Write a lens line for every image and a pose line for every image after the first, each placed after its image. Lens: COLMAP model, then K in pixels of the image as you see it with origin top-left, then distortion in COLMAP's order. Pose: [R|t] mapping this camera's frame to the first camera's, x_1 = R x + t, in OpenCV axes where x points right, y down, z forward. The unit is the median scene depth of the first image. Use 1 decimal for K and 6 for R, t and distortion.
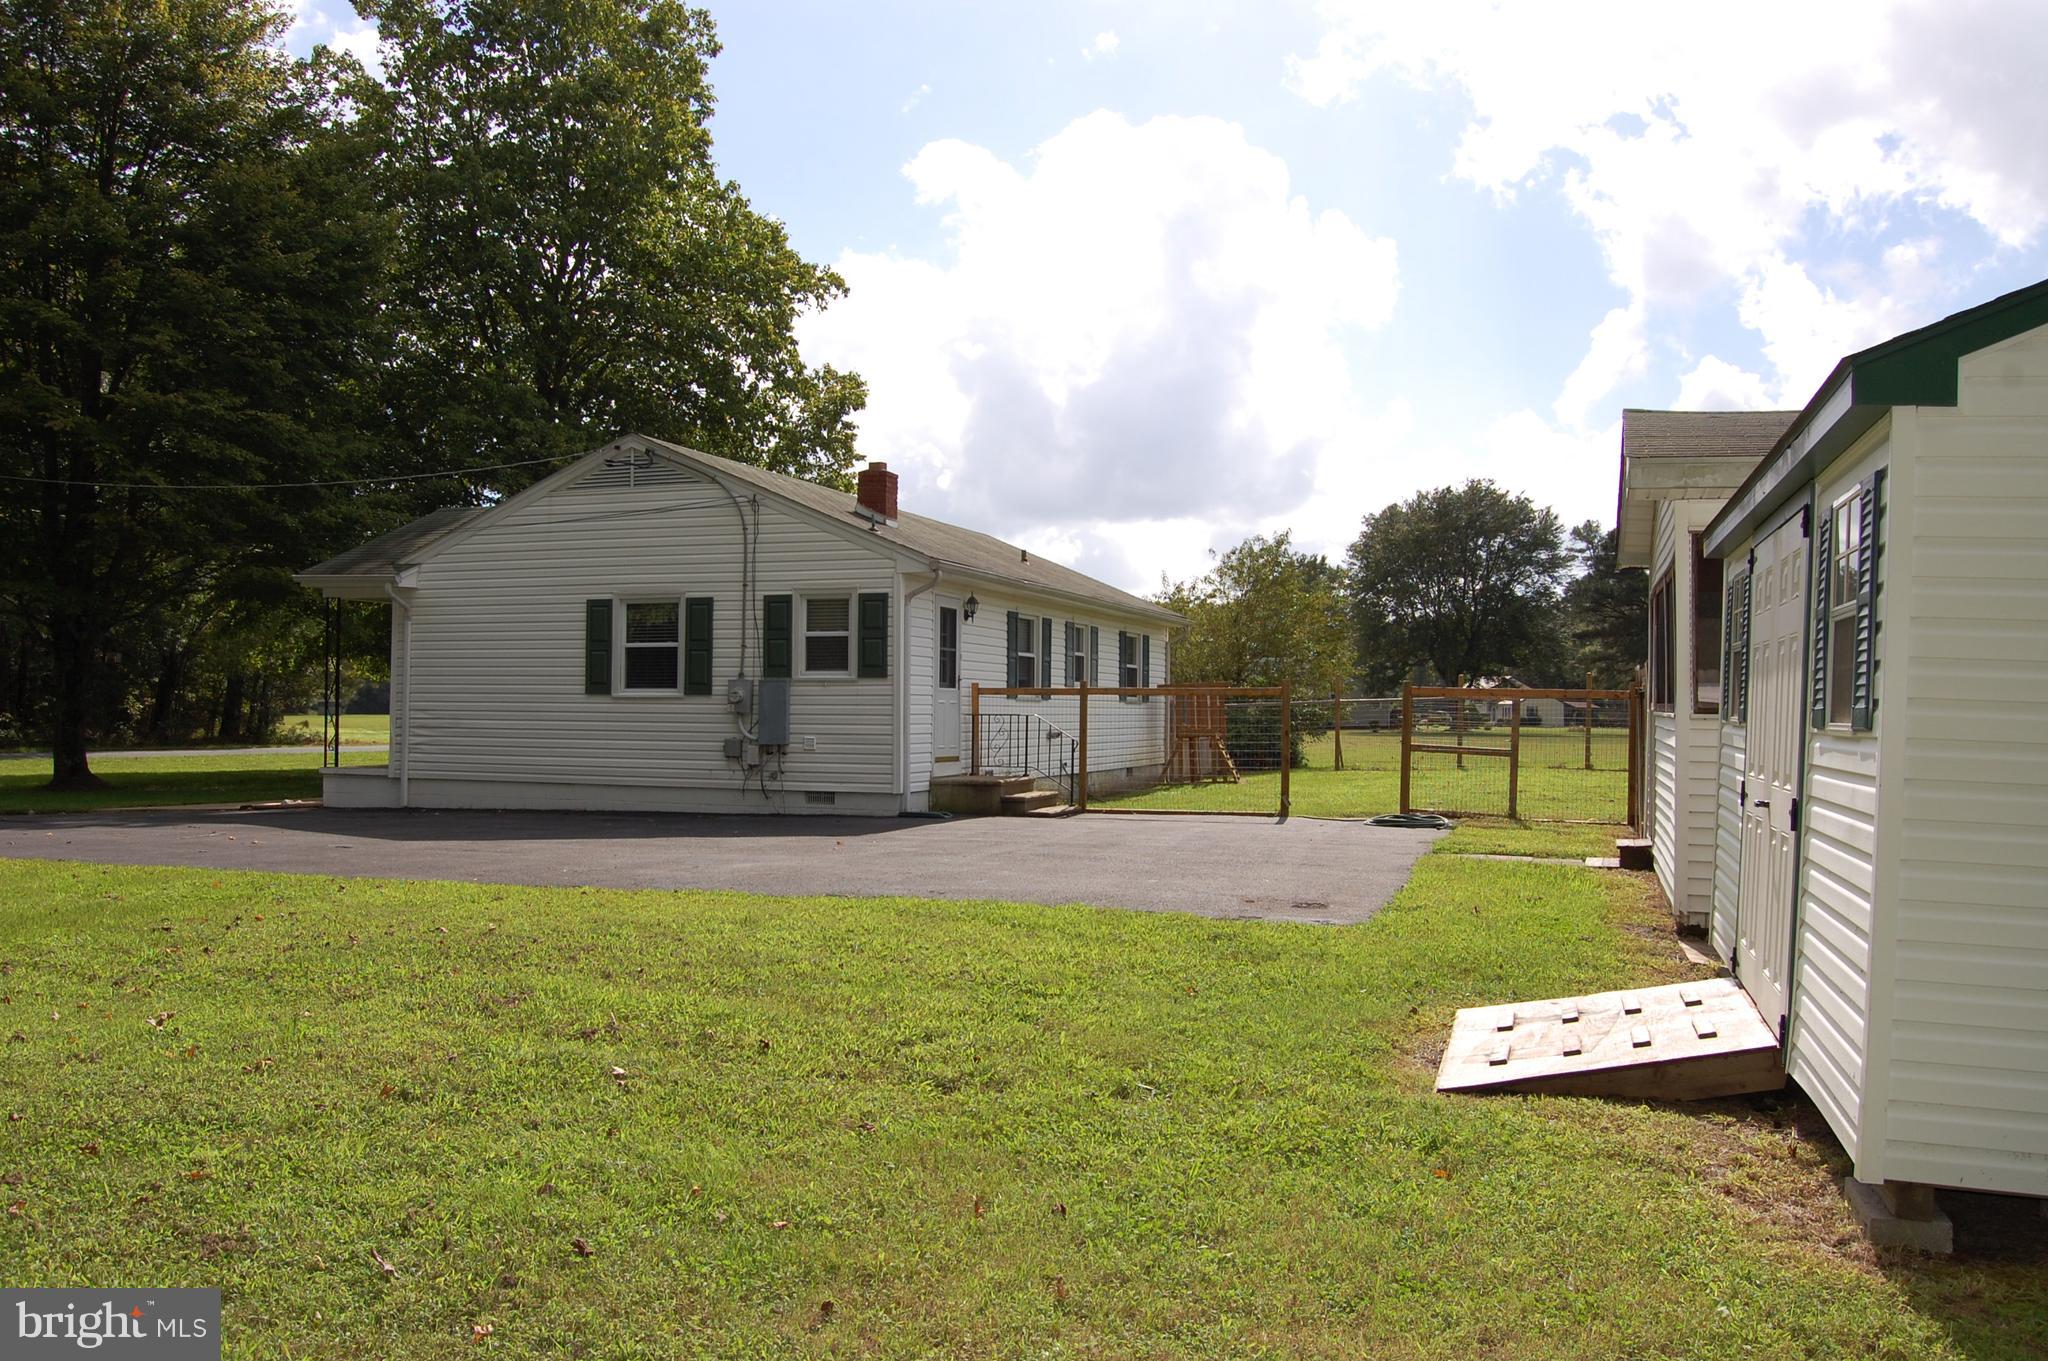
lens RADIAL K [[1596.7, 0, 1024.0], [0, 1596.7, 680.5], [0, 0, 1]] dist [-0.090181, 0.040698]
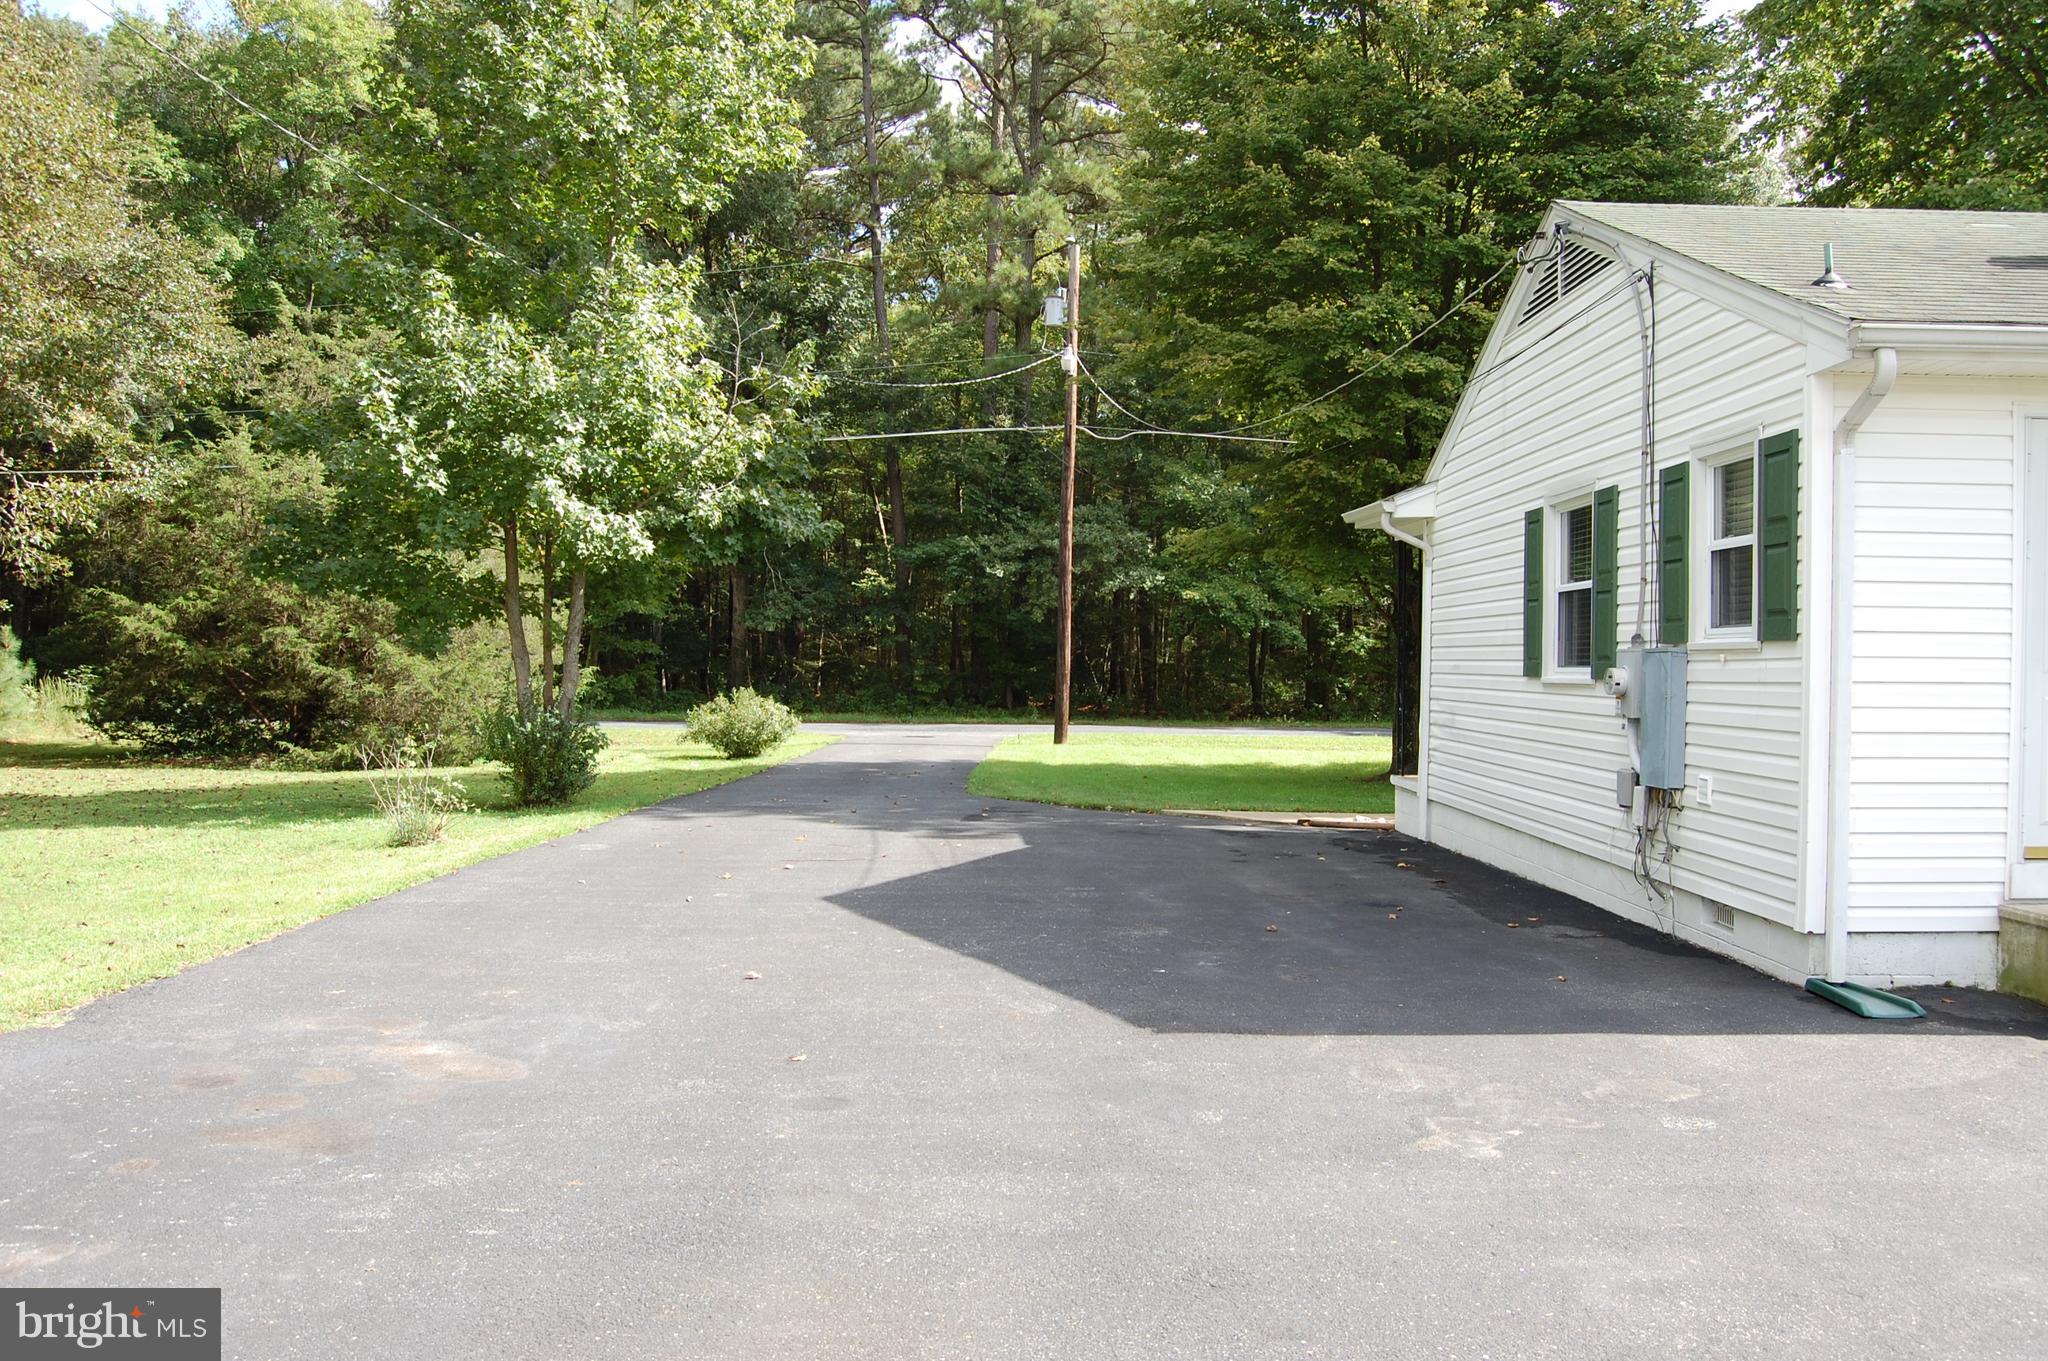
lens RADIAL K [[1596.7, 0, 1024.0], [0, 1596.7, 680.5], [0, 0, 1]] dist [-0.090181, 0.040698]
pose [[0.317235, 0.006519, -0.948325, 0.221386], [0.013030, 0.999852, 0.011232, 0.001322], [0.948258, -0.015919, 0.317103, 0.672499]]
